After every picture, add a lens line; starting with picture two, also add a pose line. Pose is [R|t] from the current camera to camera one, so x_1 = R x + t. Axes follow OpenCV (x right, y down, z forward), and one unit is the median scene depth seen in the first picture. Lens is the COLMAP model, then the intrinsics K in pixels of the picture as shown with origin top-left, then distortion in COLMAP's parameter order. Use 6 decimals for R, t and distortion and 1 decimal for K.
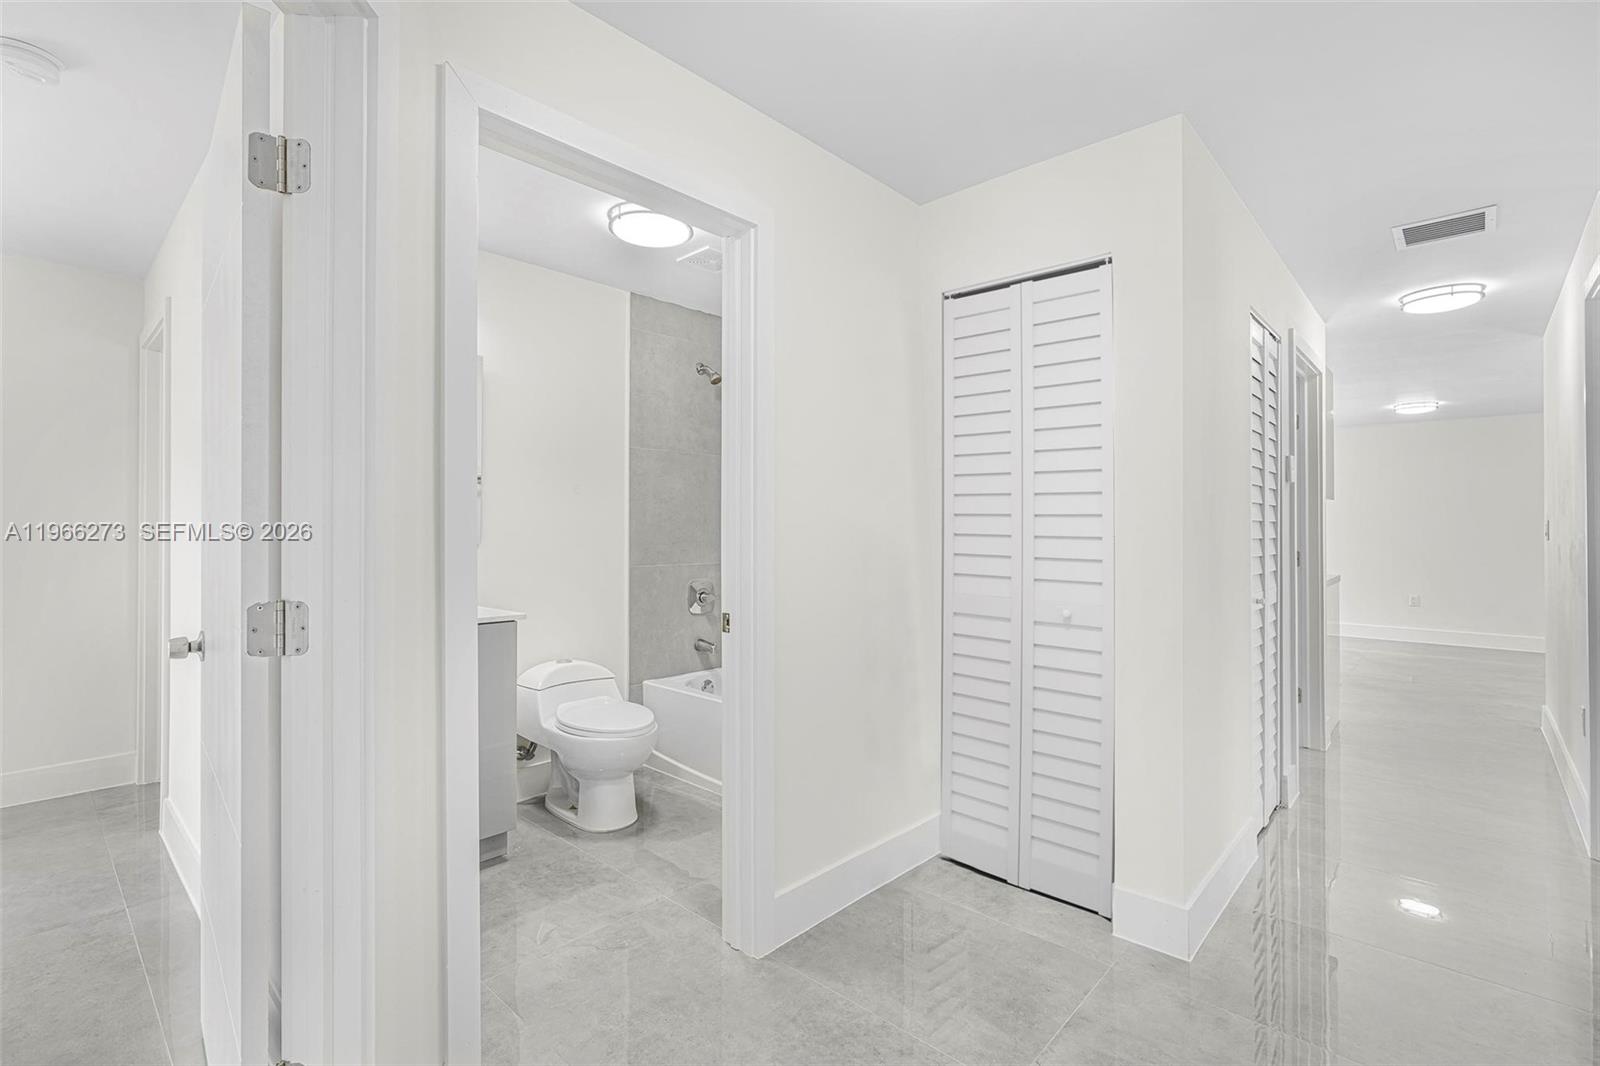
lens RADIAL K [[729.1, 0, 798.5], [0, 729.1, 533.7], [0, 0, 1]] dist [0.002347, 0.001238]
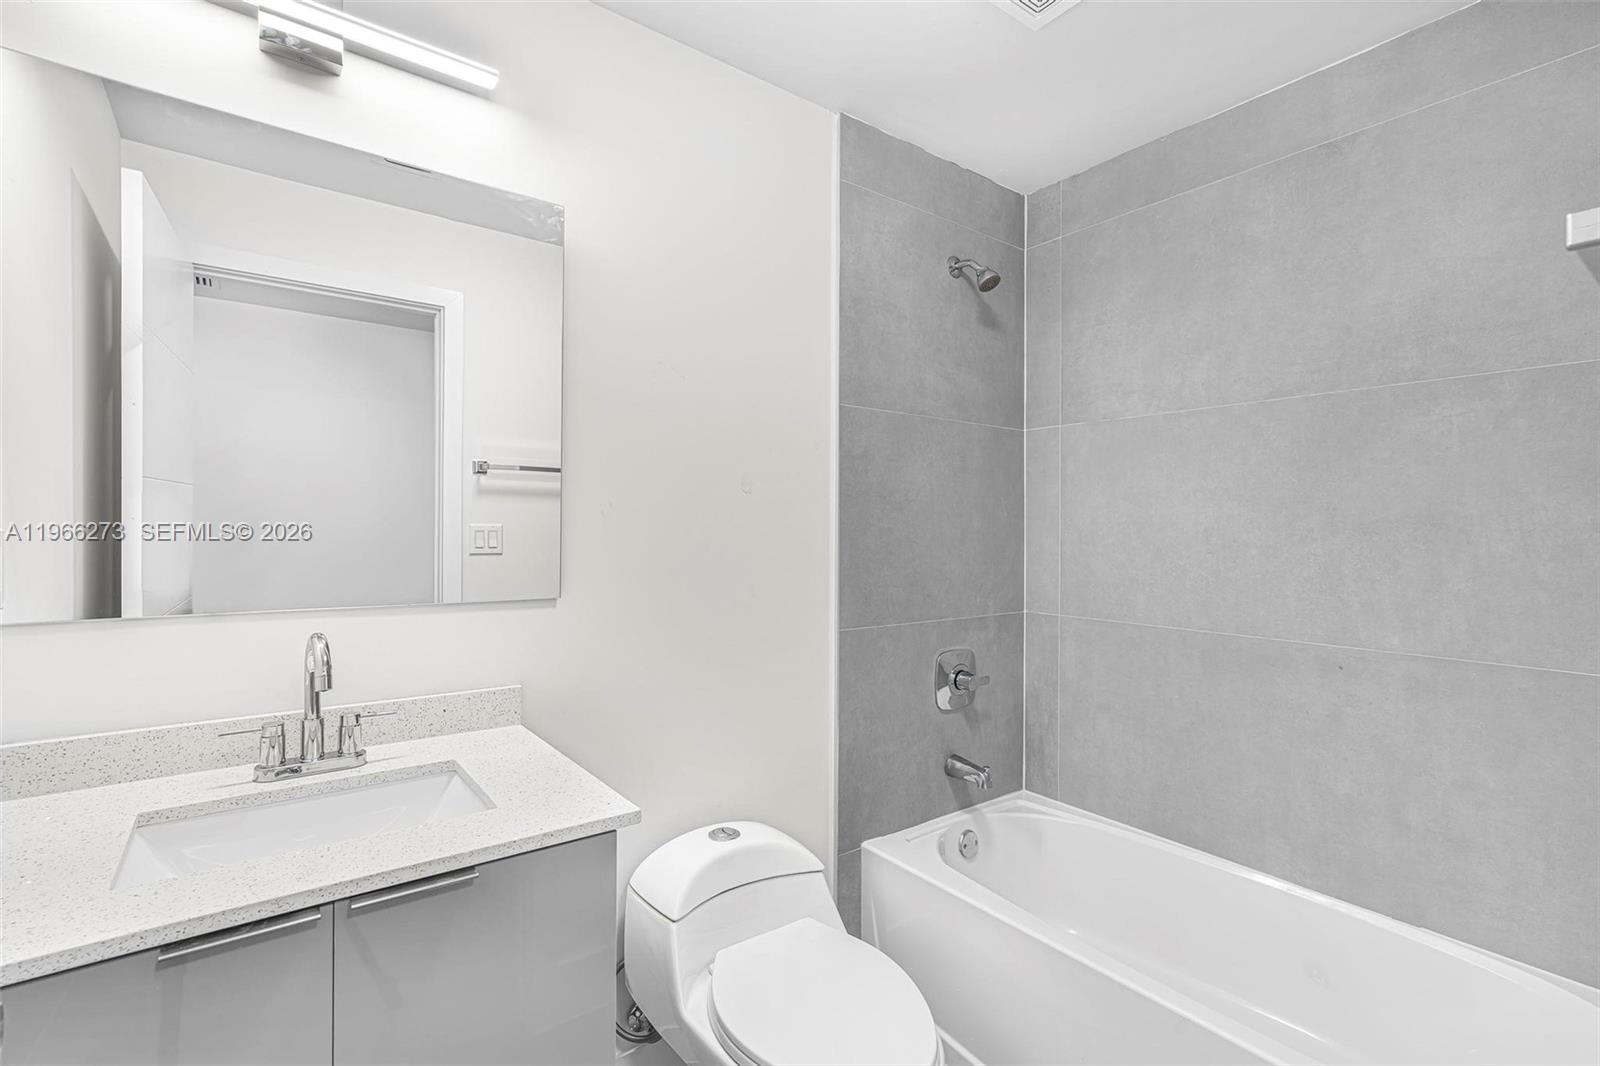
lens RADIAL K [[729.1, 0, 798.0], [0, 729.1, 532.2], [0, 0, 1]] dist [0.002347, 0.001238]
pose [[0.983648, -0.001256, -0.180095, -0.159031], [0.000185, 0.999982, -0.005964, -0.022389], [0.180099, 0.005833, 0.983631, 0.454426]]
